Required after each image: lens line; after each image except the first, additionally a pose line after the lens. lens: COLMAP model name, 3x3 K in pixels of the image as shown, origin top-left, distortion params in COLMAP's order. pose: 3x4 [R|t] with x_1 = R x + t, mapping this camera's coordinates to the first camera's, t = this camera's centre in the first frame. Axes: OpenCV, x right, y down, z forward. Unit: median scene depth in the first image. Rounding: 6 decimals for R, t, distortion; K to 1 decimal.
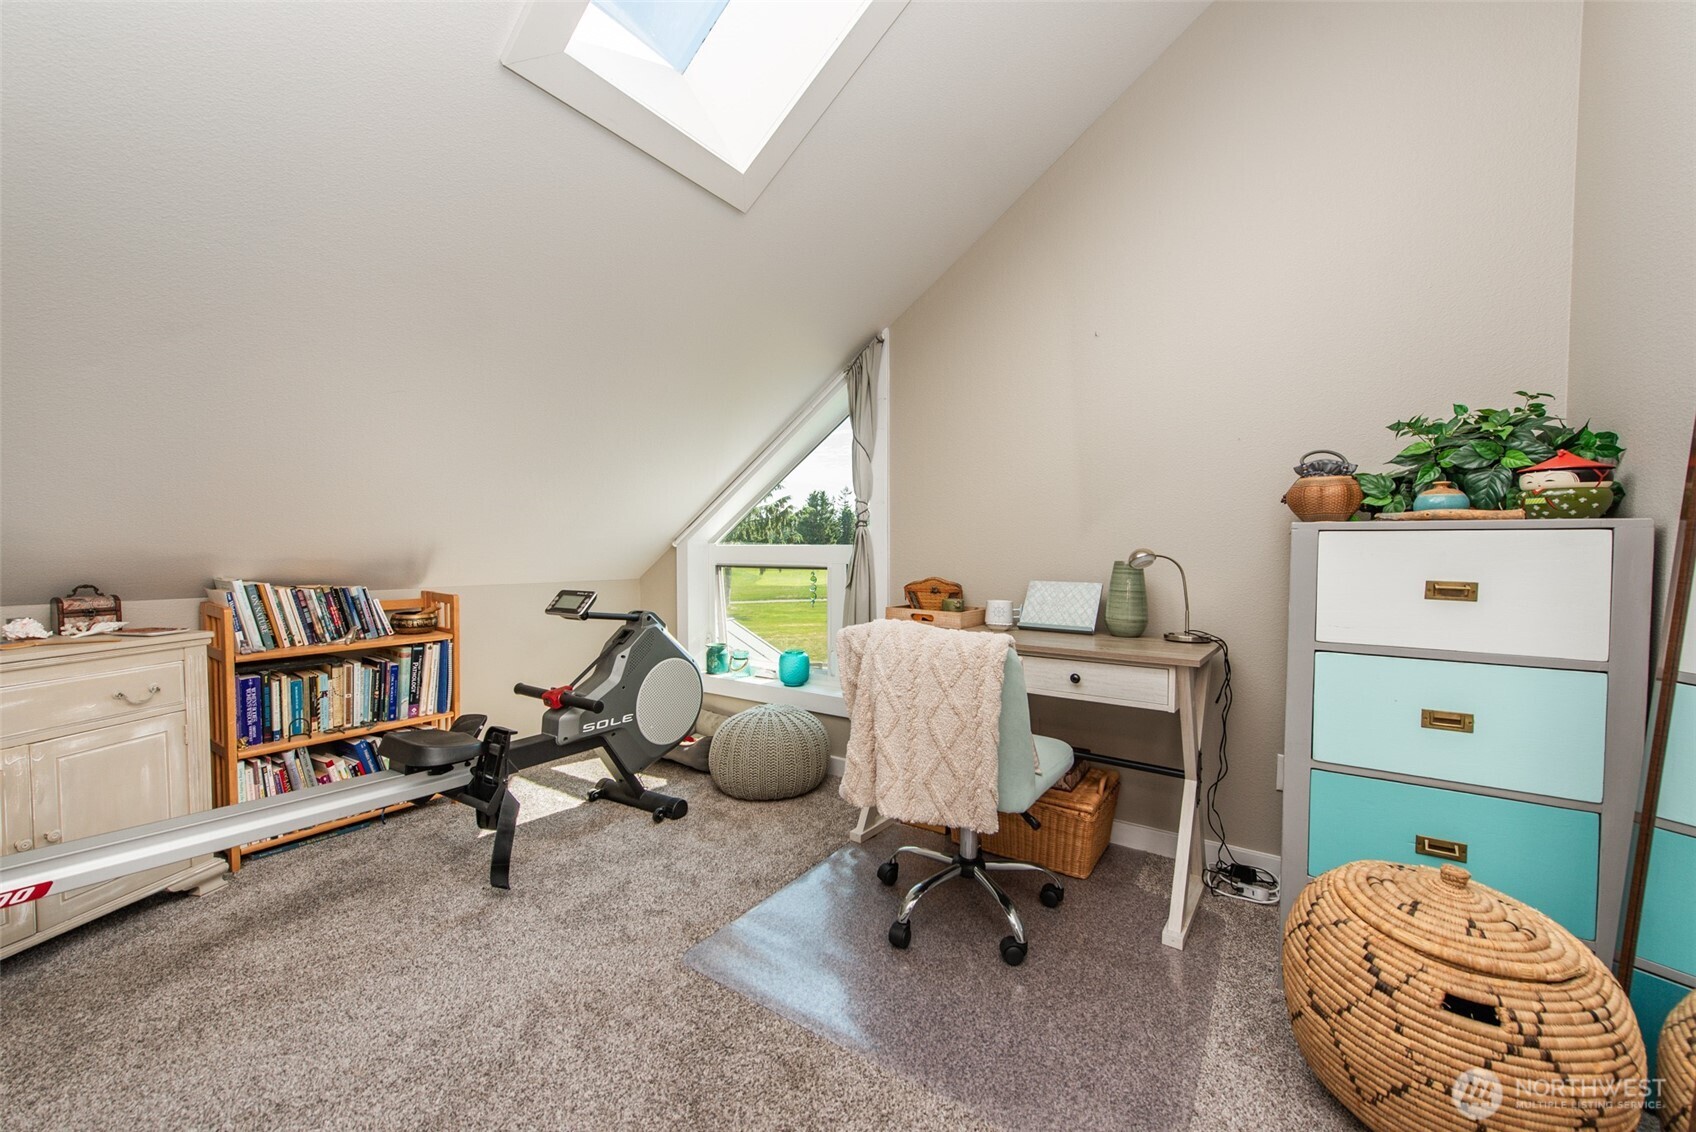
lens RADIAL K [[662.3, 0, 848.2], [0, 662.3, 563.0], [0, 0, 1]] dist [0.013038, -0.003347]
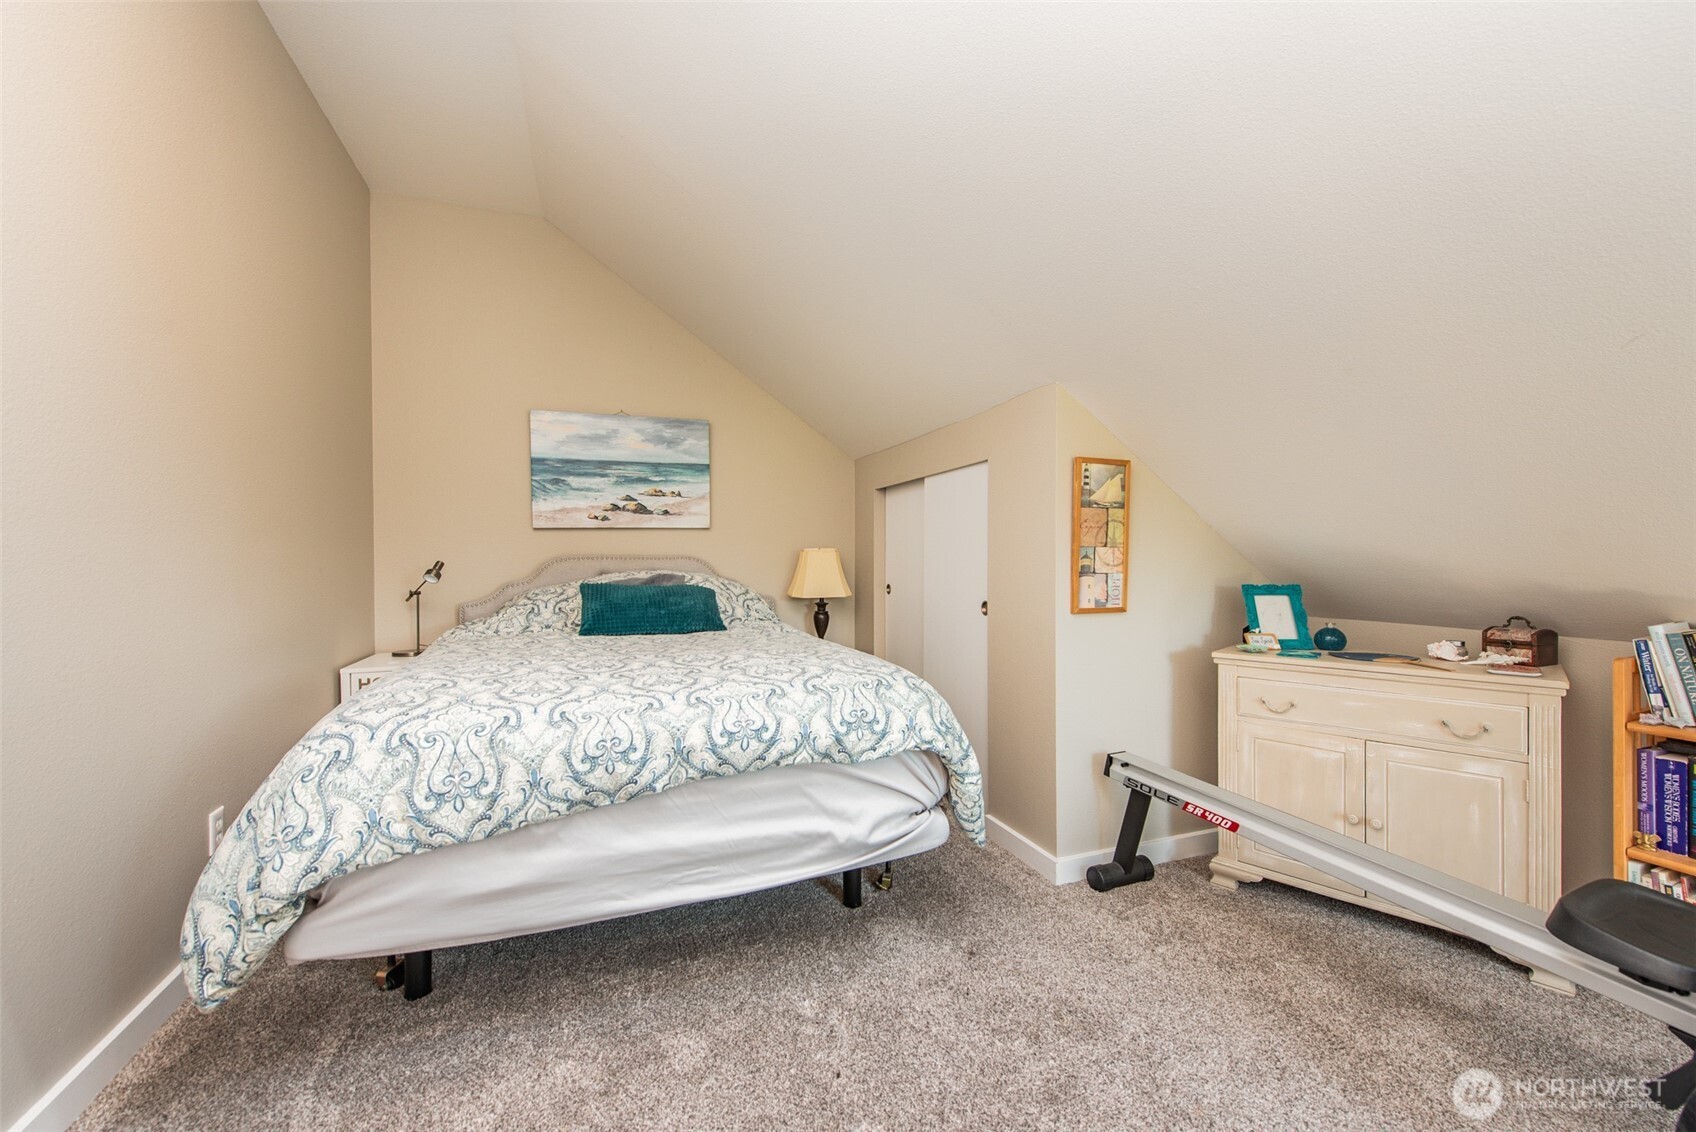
lens RADIAL K [[662.3, 0, 847.2], [0, 662.3, 567.5], [0, 0, 1]] dist [0.013038, -0.003347]
pose [[-0.553817, 0.005601, -0.832620, 0.249635], [-0.022484, 0.999512, 0.021679, -0.040056], [0.832335, 0.030727, -0.553421, 0.719511]]
